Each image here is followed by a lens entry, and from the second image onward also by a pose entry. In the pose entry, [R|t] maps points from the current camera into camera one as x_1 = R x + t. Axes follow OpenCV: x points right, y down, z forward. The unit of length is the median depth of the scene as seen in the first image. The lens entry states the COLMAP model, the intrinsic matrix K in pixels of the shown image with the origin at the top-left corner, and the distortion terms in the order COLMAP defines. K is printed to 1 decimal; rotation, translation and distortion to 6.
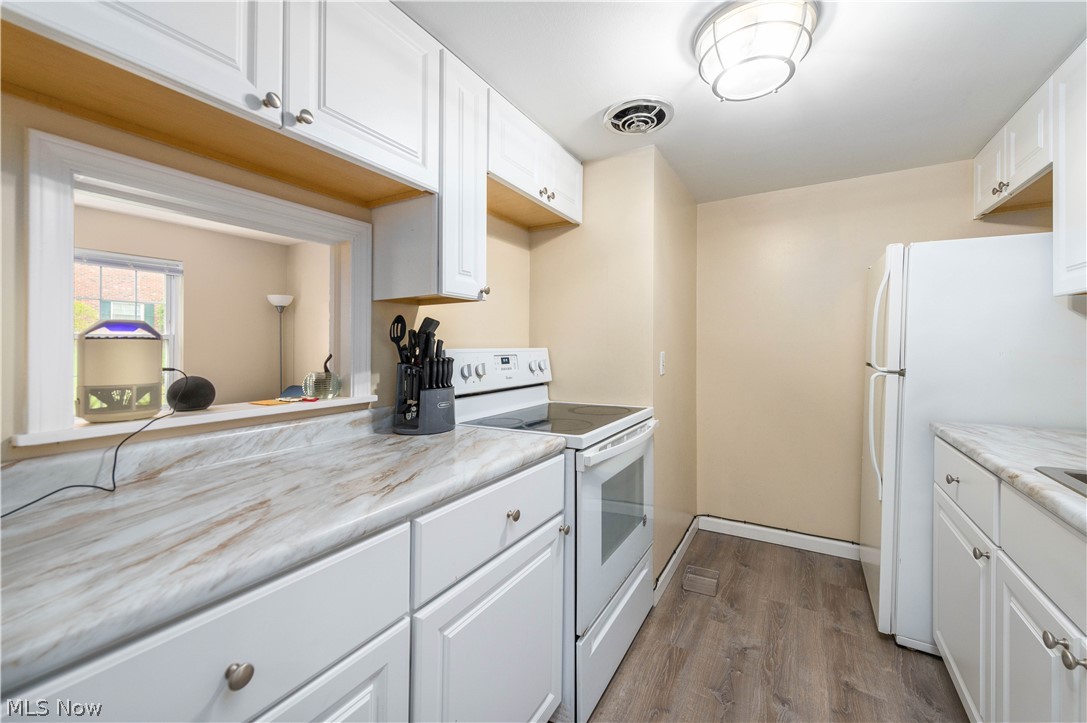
lens RADIAL K [[430.1, 0, 554.4], [0, 430.1, 360.7], [0, 0, 1]] dist [0.020858, -0.005143]
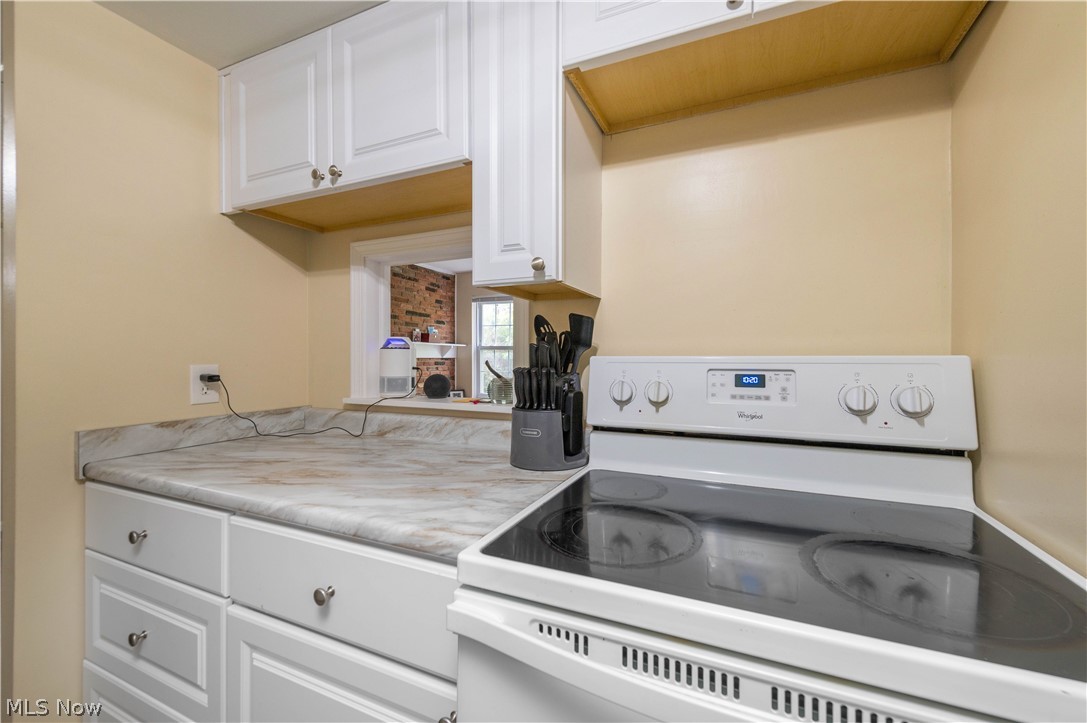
lens RADIAL K [[430.1, 0, 554.4], [0, 430.1, 360.7], [0, 0, 1]] dist [0.020858, -0.005143]
pose [[0.110977, 0.015591, -0.993701, 0.476883], [-0.031140, 0.999441, 0.012203, -0.030081], [0.993335, 0.029589, 0.111400, 0.955994]]
